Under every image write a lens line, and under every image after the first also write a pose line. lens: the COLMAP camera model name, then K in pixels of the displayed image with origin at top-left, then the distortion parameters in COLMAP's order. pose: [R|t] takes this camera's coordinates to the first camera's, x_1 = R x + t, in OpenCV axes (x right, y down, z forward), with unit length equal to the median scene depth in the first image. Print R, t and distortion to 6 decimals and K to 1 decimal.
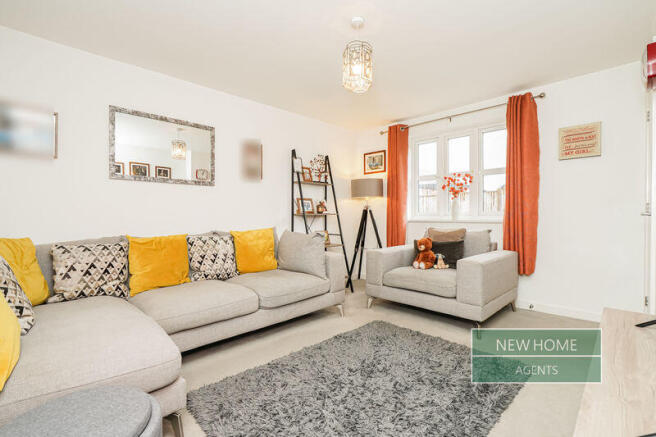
lens RADIAL K [[294.9, 0, 324.4], [0, 294.9, 219.3], [0, 0, 1]] dist [-0.037338, 0.013920]
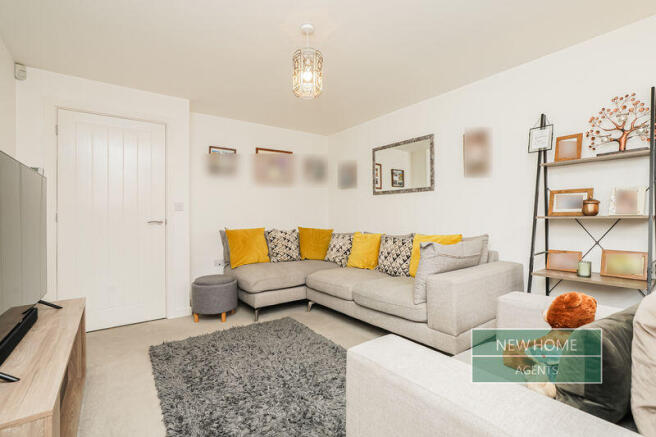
lens RADIAL K [[294.9, 0, 324.4], [0, 294.9, 219.3], [0, 0, 1]] dist [-0.037338, 0.013920]
pose [[-0.130981, -0.010045, -0.991334, 0.690540], [-0.030024, 0.999530, -0.006161, 0.002551], [0.990930, 0.028957, -0.131221, 0.774505]]
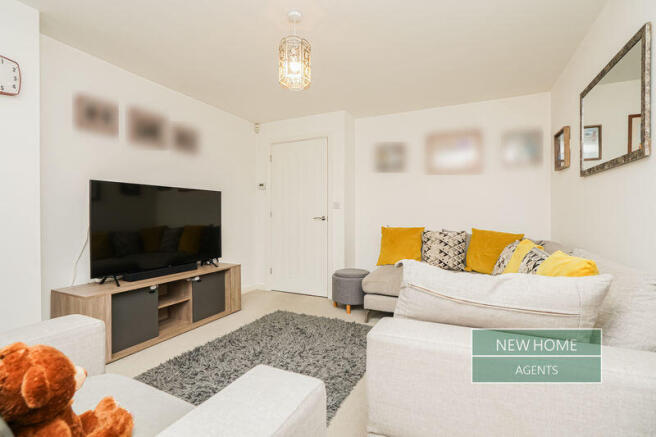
lens RADIAL K [[294.9, 0, 324.4], [0, 294.9, 219.3], [0, 0, 1]] dist [-0.037338, 0.013920]
pose [[-0.928521, -0.013754, -0.371026, 0.229404], [-0.031076, 0.998686, 0.040748, -0.024012], [0.369978, 0.049365, -0.927728, 1.241511]]
